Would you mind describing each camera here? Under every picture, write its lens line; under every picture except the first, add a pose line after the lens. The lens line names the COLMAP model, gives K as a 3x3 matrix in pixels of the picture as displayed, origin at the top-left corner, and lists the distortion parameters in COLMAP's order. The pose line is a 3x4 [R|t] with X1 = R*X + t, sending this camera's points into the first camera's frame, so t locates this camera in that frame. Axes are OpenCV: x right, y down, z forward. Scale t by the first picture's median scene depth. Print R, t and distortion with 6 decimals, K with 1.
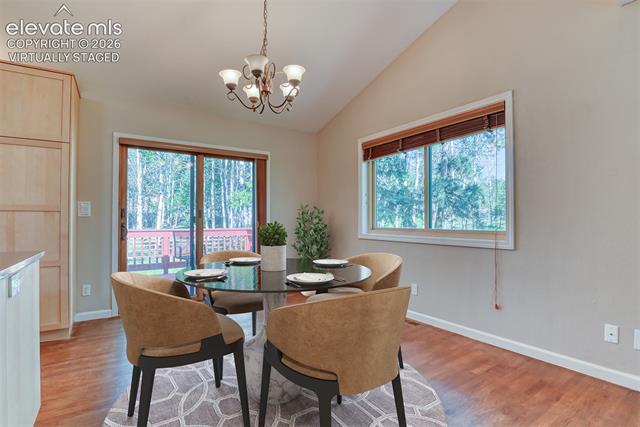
lens RADIAL K [[314.2, 0, 320.5], [0, 314.2, 218.1], [0, 0, 1]] dist [-0.027943, -0.001387]
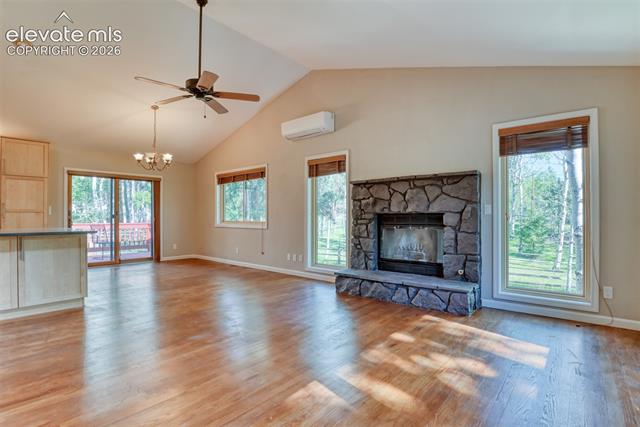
lens RADIAL K [[314.2, 0, 322.3], [0, 314.2, 217.2], [0, 0, 1]] dist [-0.027943, -0.001387]
pose [[0.963115, -0.001461, 0.269088, 0.282256], [-0.001060, 0.999957, 0.009222, -0.010216], [-0.269089, -0.009167, 0.963072, -1.116531]]
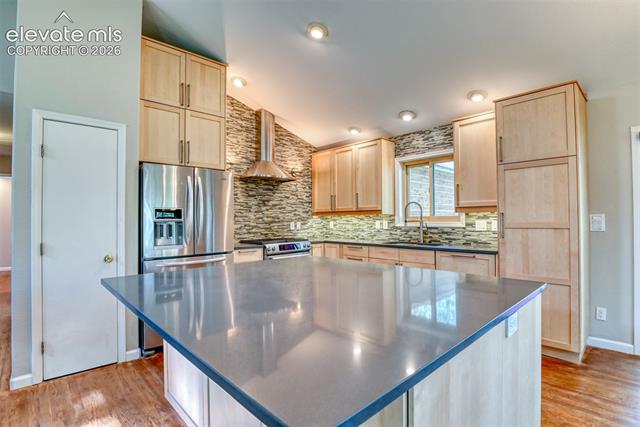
lens RADIAL K [[314.2, 0, 325.1], [0, 314.2, 215.9], [0, 0, 1]] dist [-0.027943, -0.001387]
pose [[0.173043, -0.013173, -0.984826, -0.029493], [0.017838, 0.999788, -0.010239, -0.054349], [0.984753, -0.015795, 0.173241, 0.075250]]
